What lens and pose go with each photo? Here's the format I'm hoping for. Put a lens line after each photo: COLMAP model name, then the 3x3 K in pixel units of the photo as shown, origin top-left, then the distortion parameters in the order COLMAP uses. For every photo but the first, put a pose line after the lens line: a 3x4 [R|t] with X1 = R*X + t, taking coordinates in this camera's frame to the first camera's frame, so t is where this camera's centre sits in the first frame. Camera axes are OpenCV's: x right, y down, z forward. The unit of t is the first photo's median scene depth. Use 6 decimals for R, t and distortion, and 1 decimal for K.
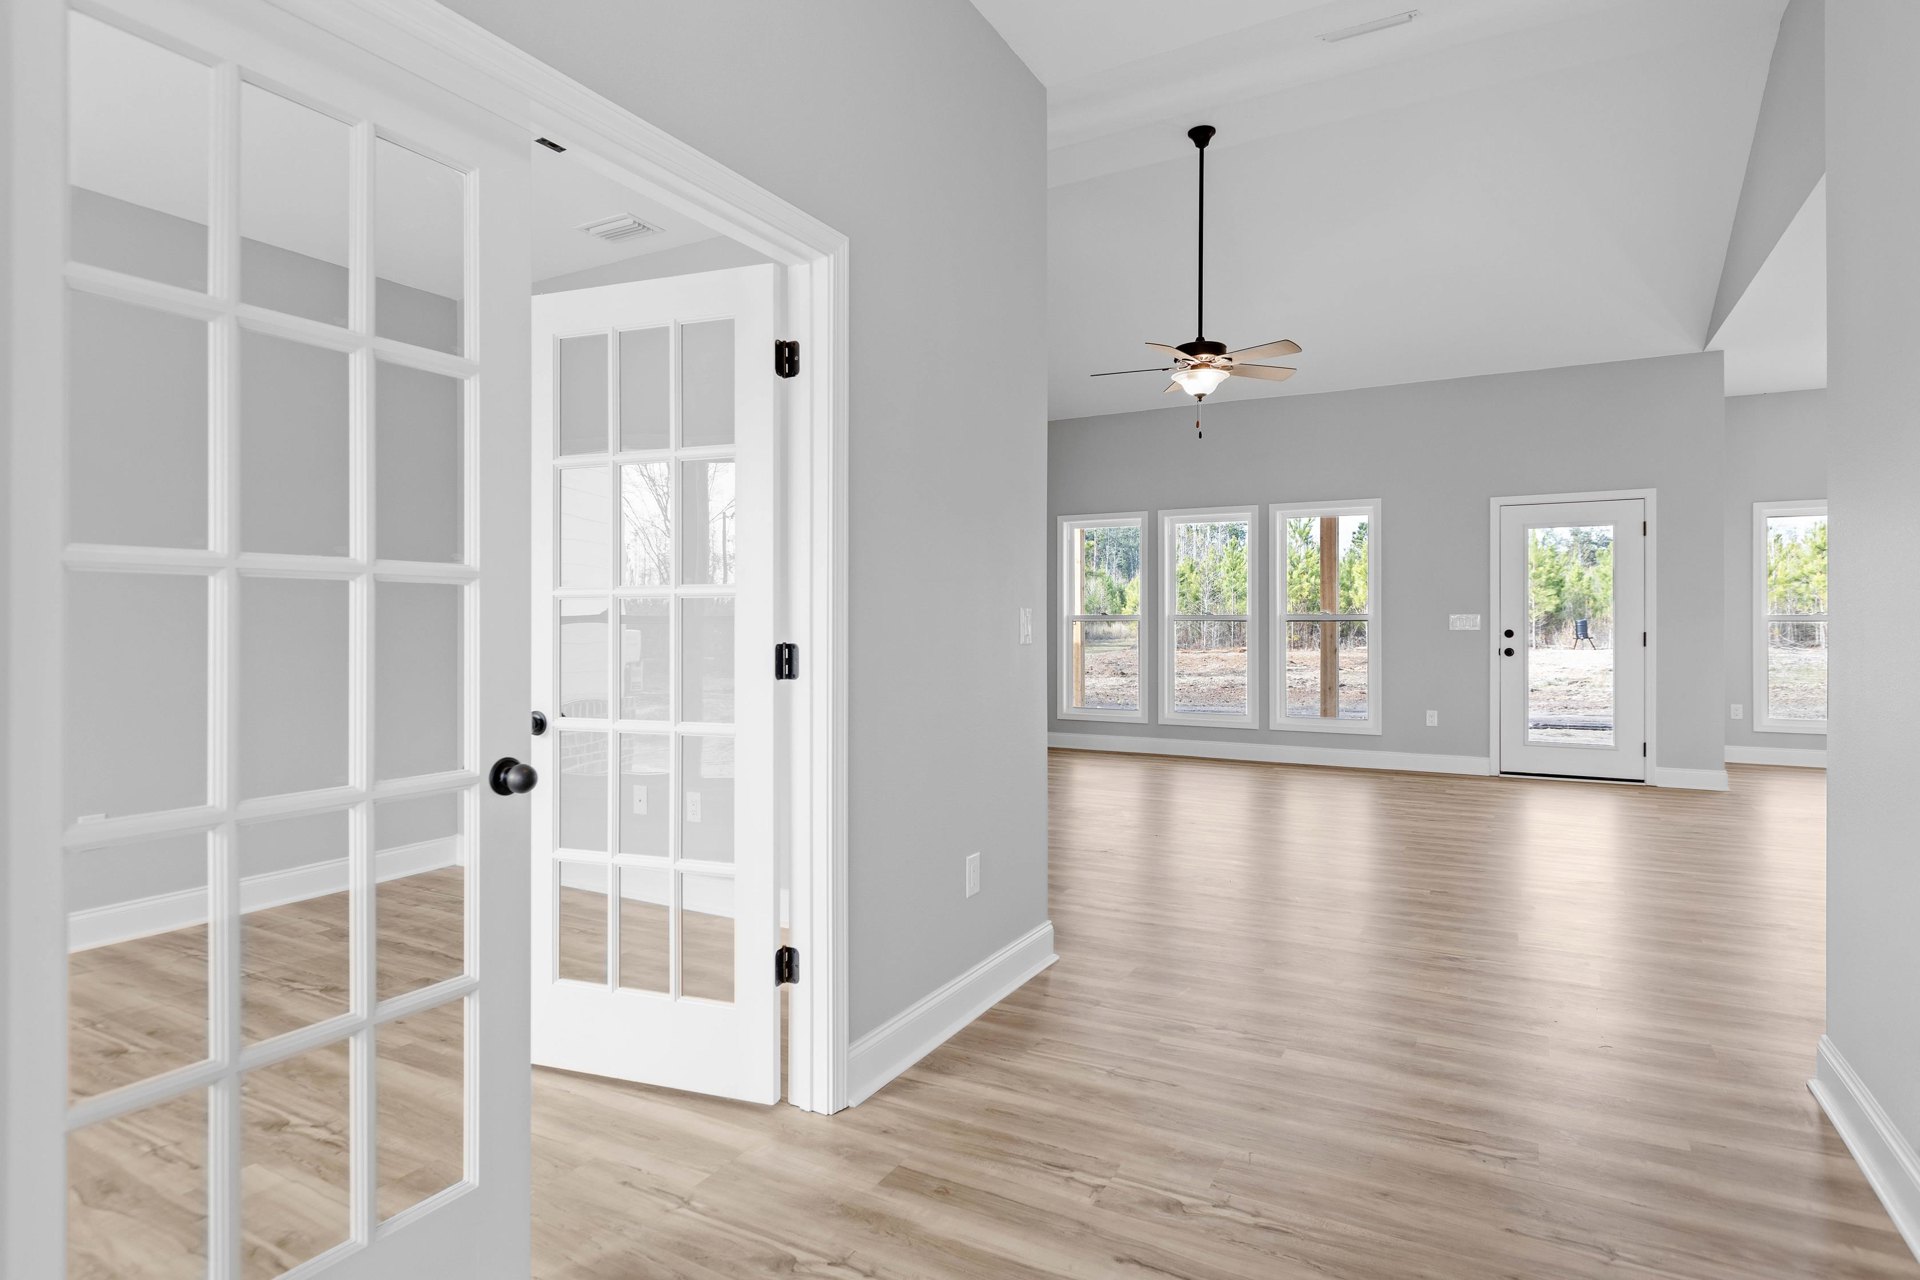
lens RADIAL K [[1014.1, 0, 945.1], [0, 1014.1, 616.4], [0, 0, 1]] dist [0.001858, 0.001044]
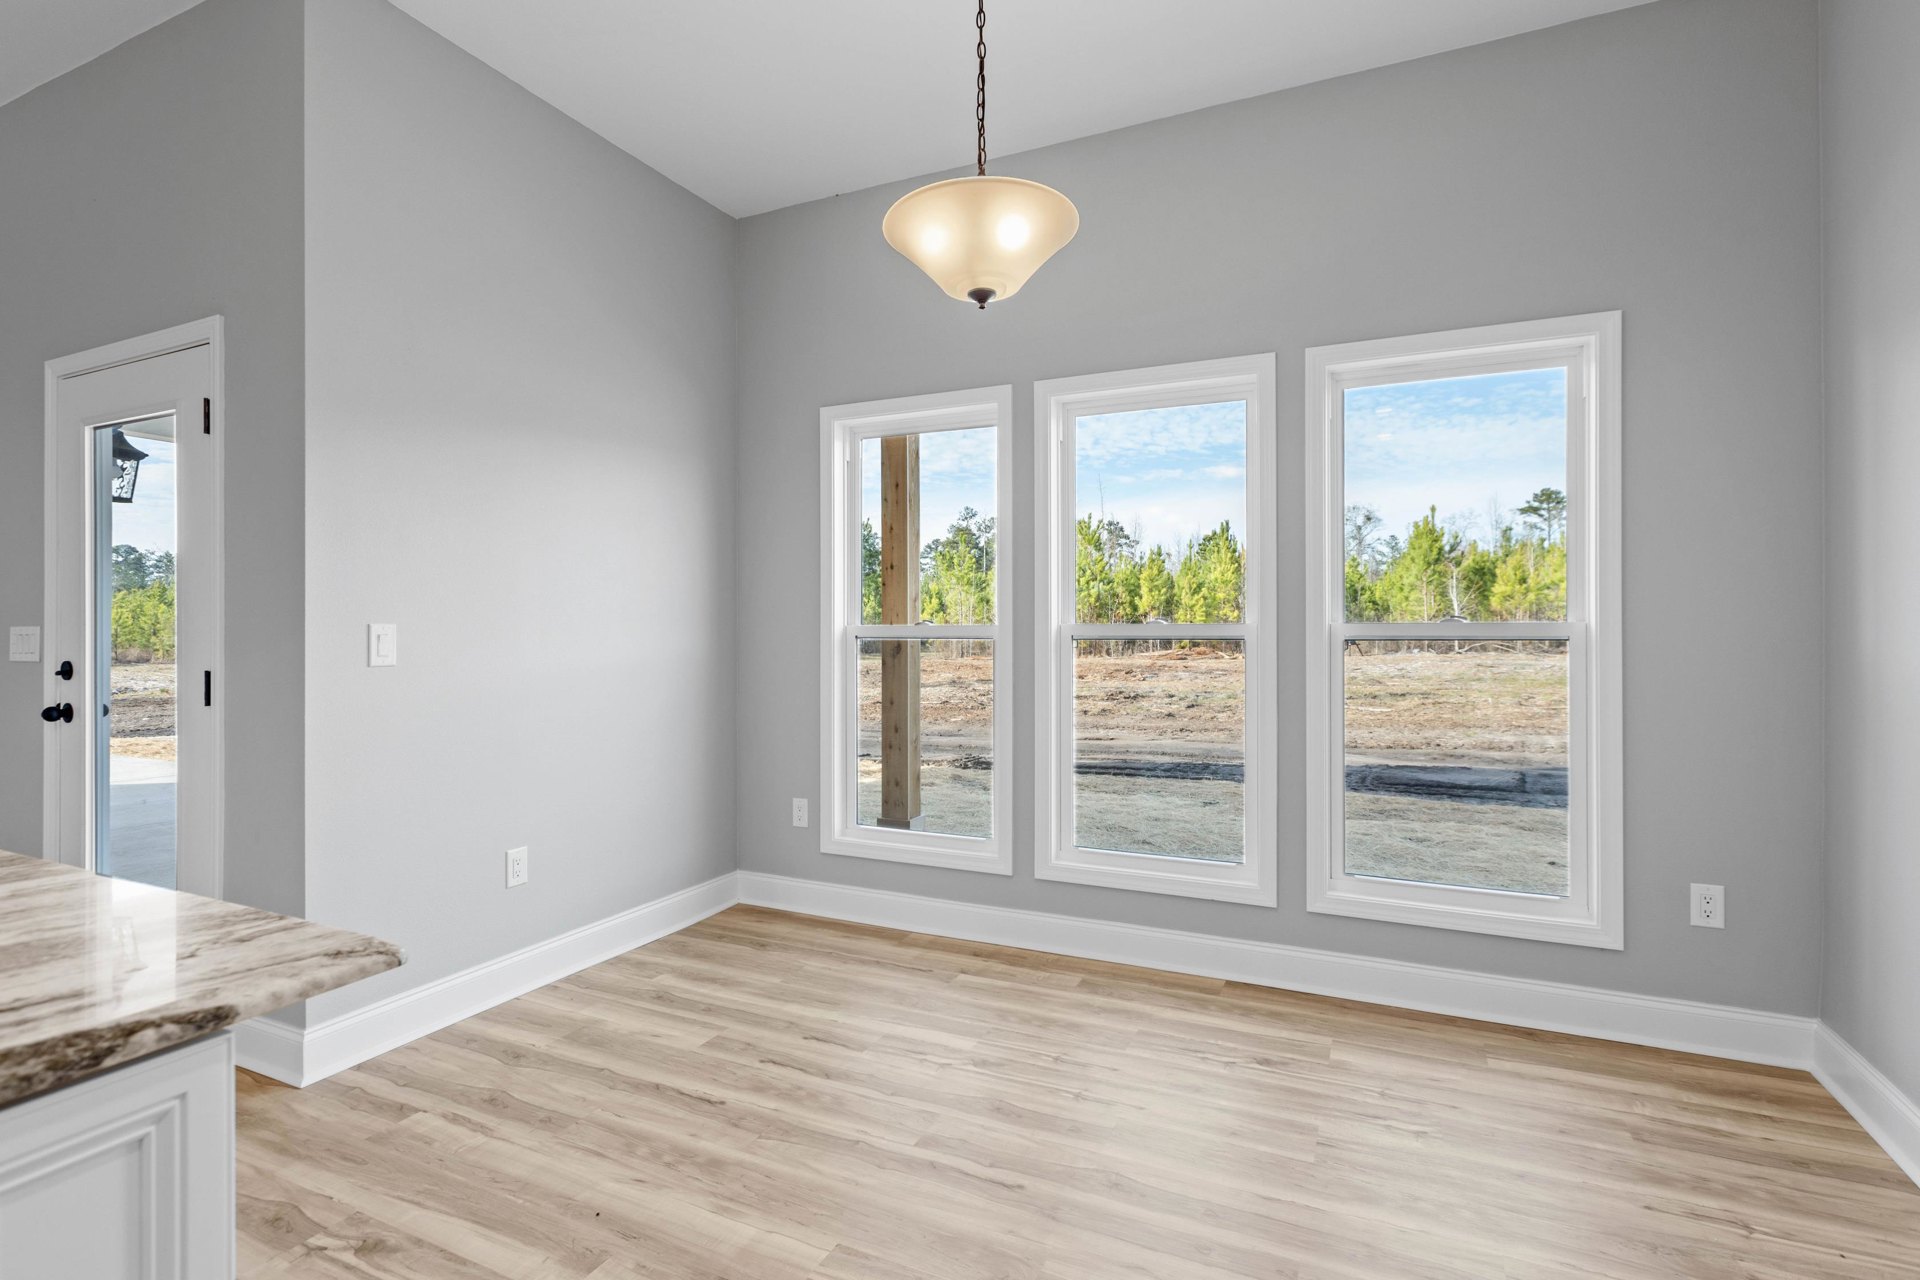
lens RADIAL K [[932.5, 0, 957.6], [0, 932.5, 615.7], [0, 0, 1]] dist [-0.001941, -0.001793]
pose [[0.997172, 0.000908, 0.075153, 0.901041], [-0.000389, 0.999976, -0.006917, -0.004106], [-0.075158, 0.006868, 0.997148, 0.572829]]
